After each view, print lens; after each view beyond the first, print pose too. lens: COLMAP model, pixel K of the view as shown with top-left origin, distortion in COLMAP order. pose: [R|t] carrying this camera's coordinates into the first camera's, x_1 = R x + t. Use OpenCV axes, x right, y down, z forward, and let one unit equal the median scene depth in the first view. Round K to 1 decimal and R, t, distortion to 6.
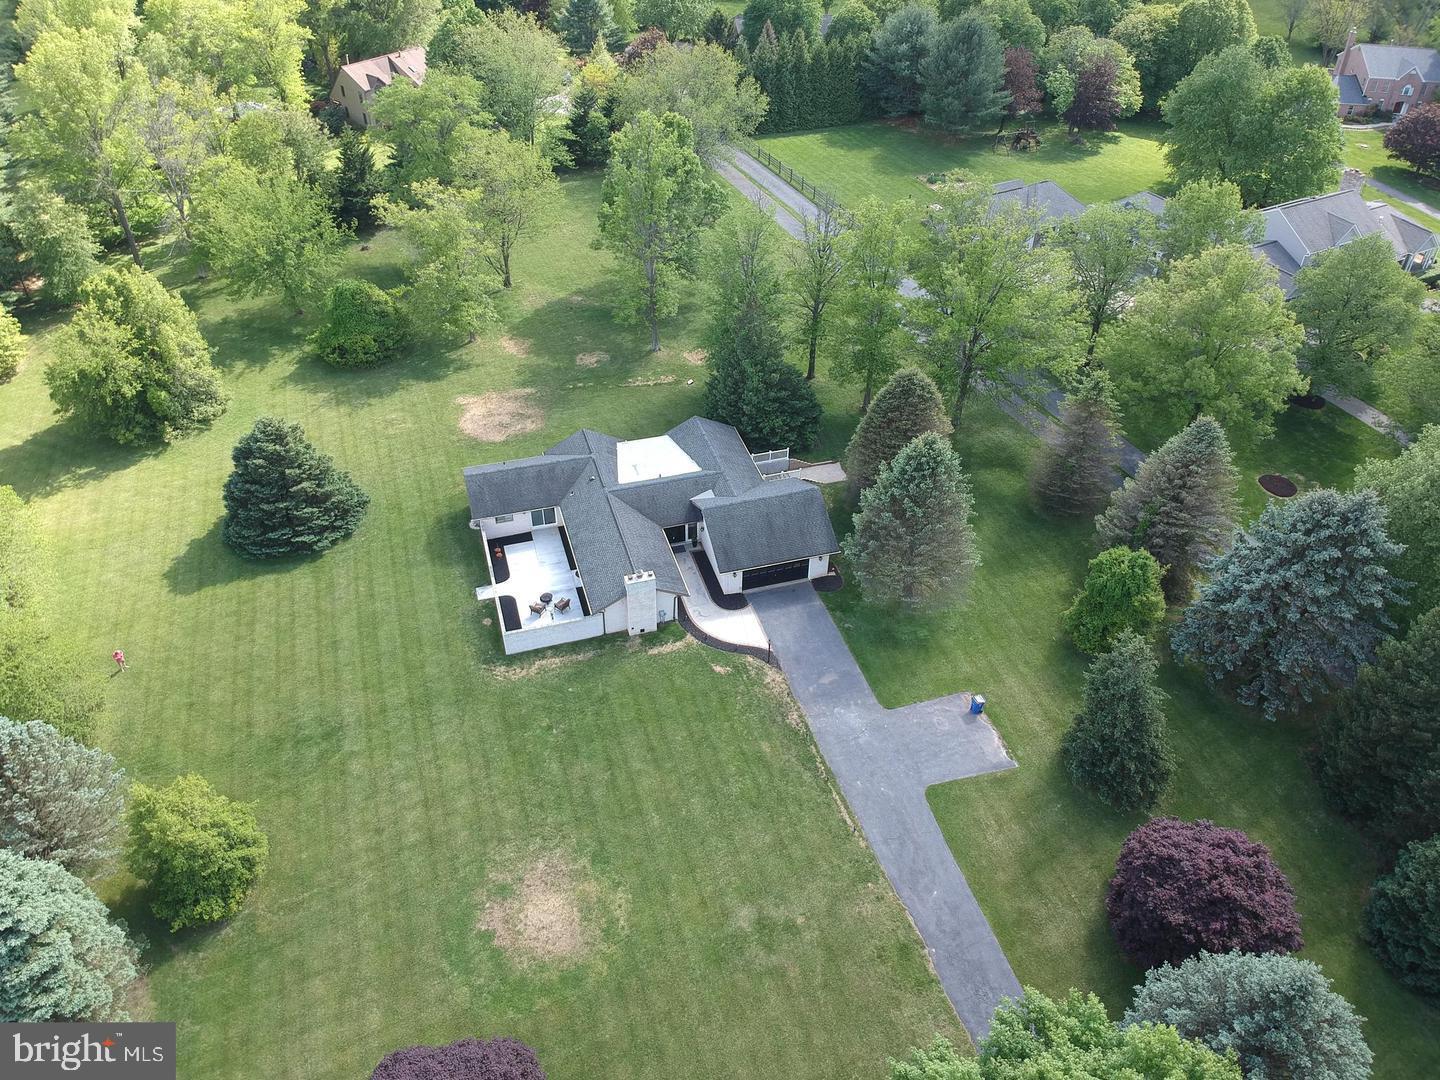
lens RADIAL K [[1084.3, 0, 717.4], [0, 1084.3, 524.2], [0, 0, 1]] dist [0.044329, -0.110163]
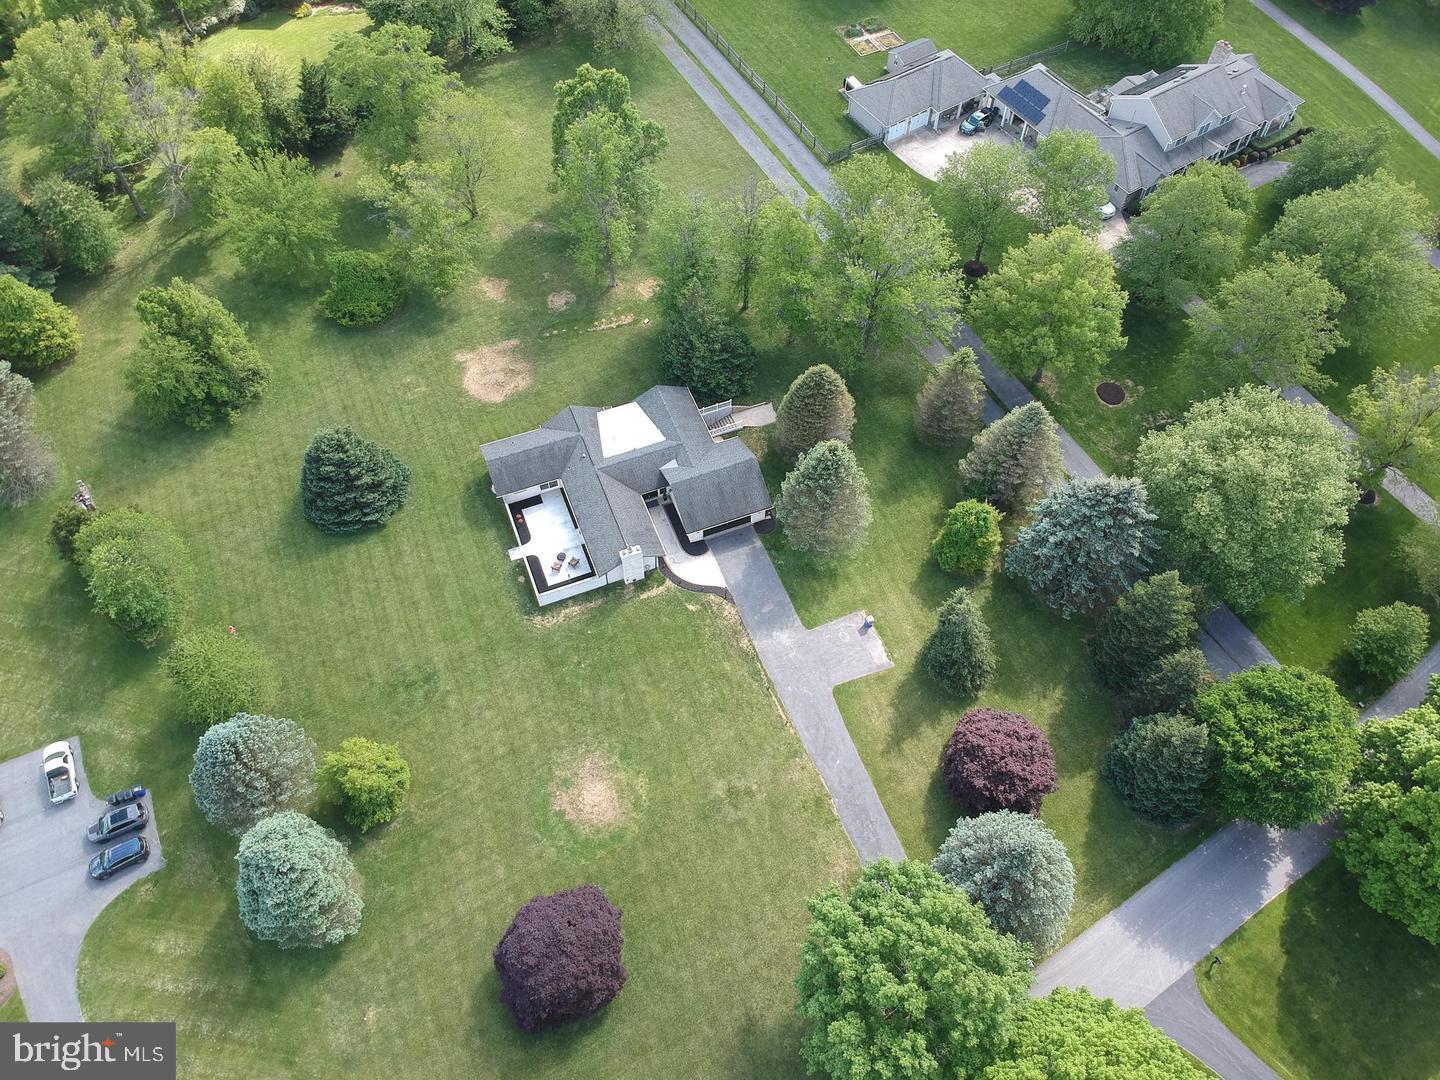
lens RADIAL K [[1084.3, 0, 724.8], [0, 1084.3, 537.7], [0, 0, 1]] dist [0.044329, -0.110163]
pose [[0.996683, -0.069030, 0.043114, -0.008861], [0.051751, 0.946373, 0.318905, -0.390377], [-0.062816, -0.315616, 0.946806, -0.312329]]
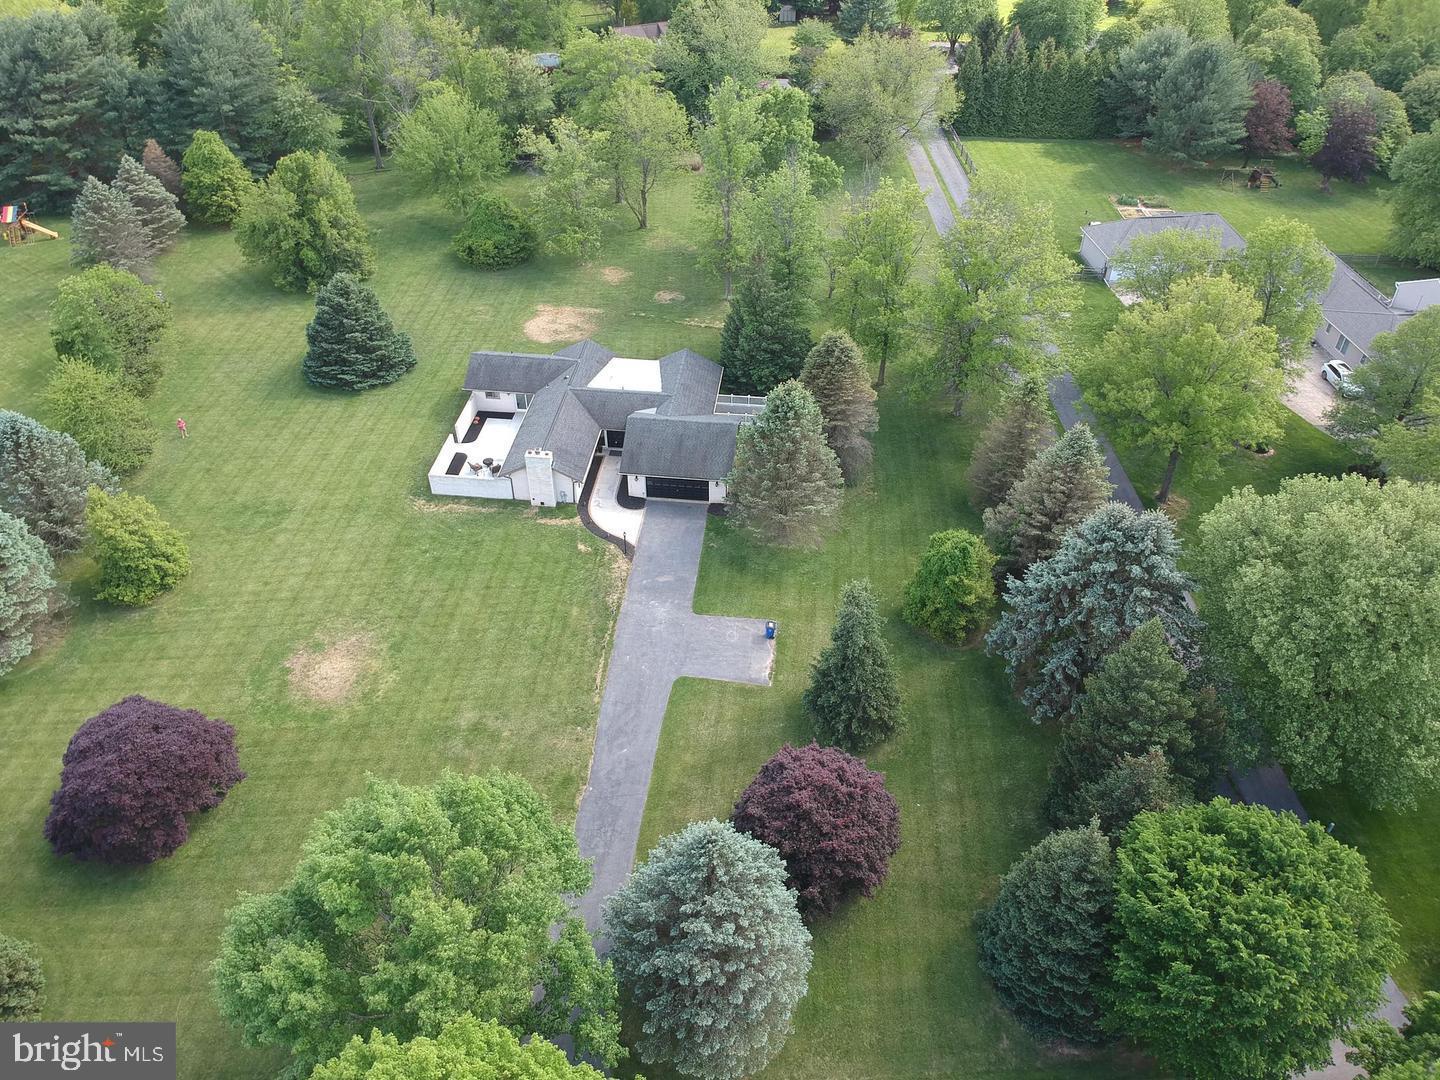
lens RADIAL K [[1084.3, 0, 723.6], [0, 1084.3, 538.0], [0, 0, 1]] dist [0.044329, -0.110163]
pose [[0.921575, 0.241068, -0.304279, 0.472286], [-0.239165, 0.969976, 0.044110, 0.036052], [0.305777, 0.032122, 0.951561, -0.051216]]
